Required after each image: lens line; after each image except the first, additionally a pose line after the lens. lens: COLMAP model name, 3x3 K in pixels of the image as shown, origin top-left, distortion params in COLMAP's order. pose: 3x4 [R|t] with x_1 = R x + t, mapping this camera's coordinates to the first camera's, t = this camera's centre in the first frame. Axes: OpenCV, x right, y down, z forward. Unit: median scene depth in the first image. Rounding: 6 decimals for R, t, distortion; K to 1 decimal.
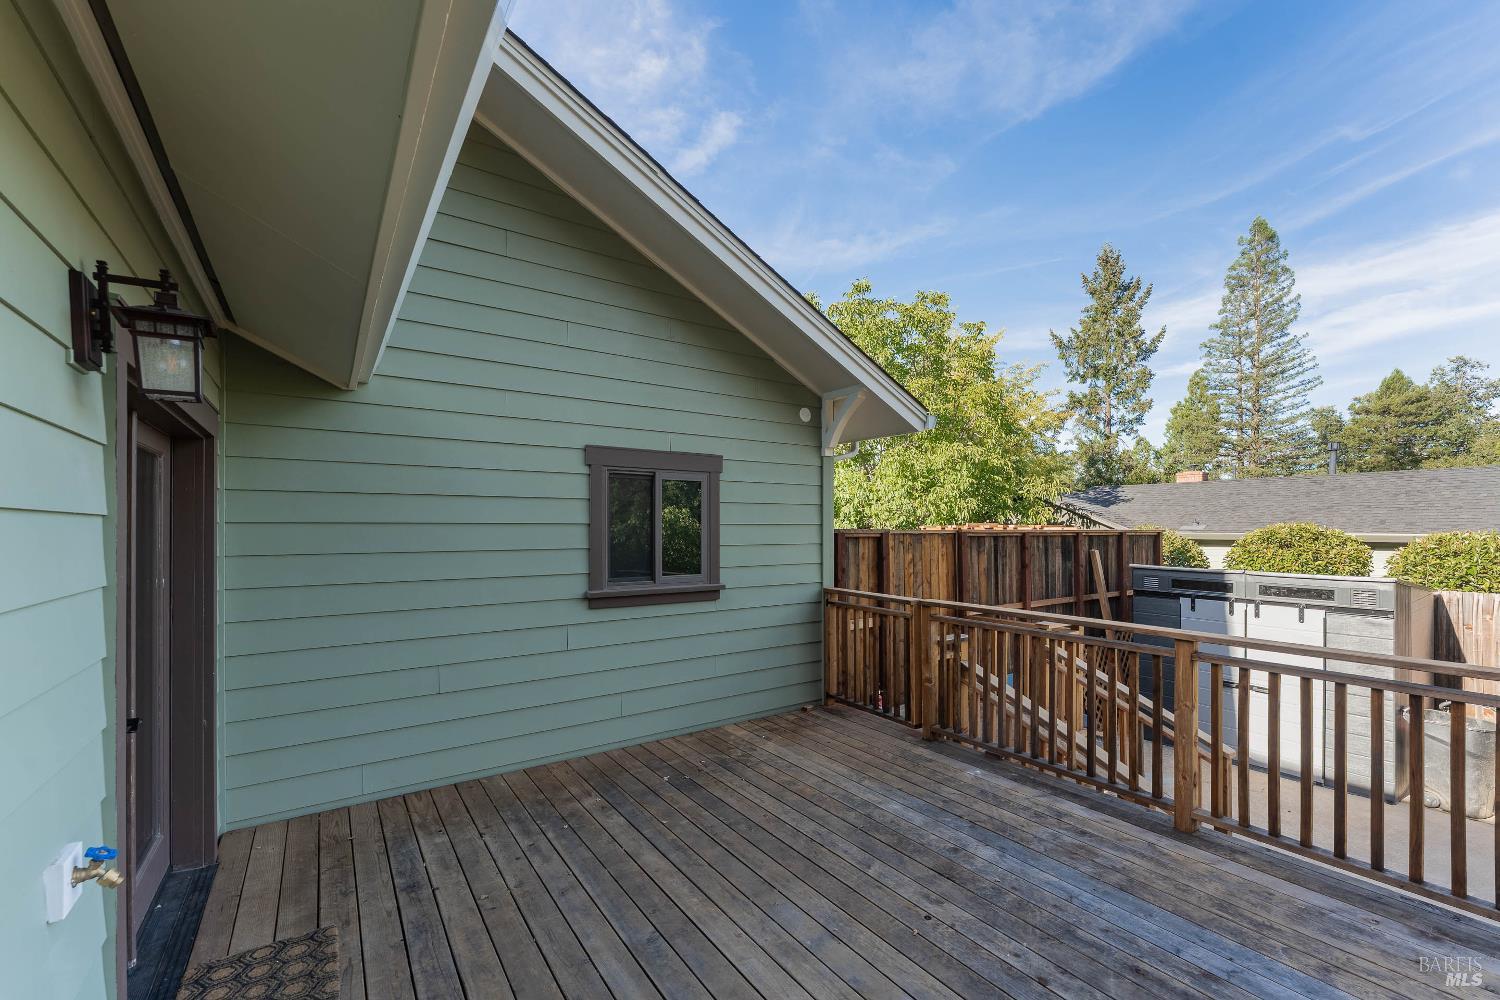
lens RADIAL K [[617.0, 0, 755.5], [0, 617.0, 525.6], [0, 0, 1]] dist [-0.010063, -0.000011]
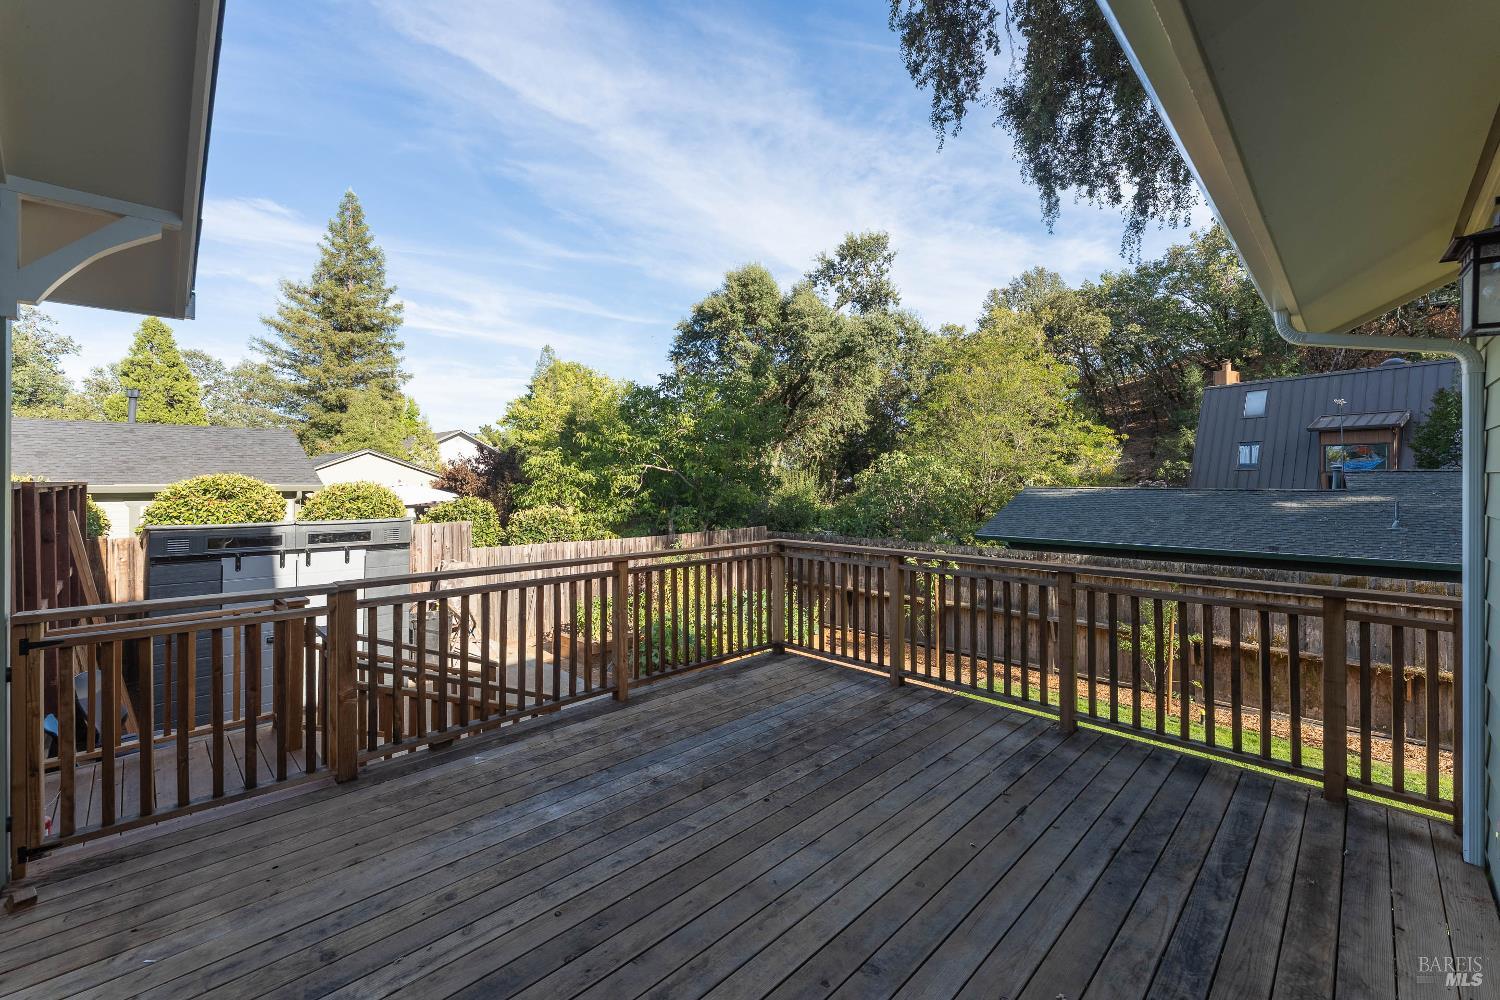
lens RADIAL K [[620.7, 0, 748.9], [0, 620.7, 481.7], [0, 0, 1]] dist [-0.008024, -0.000123]
pose [[-0.173614, -0.005577, 0.984798, -0.301874], [-0.001908, 0.999984, 0.005326, 0.002024], [-0.984812, -0.000954, -0.173622, 0.413691]]
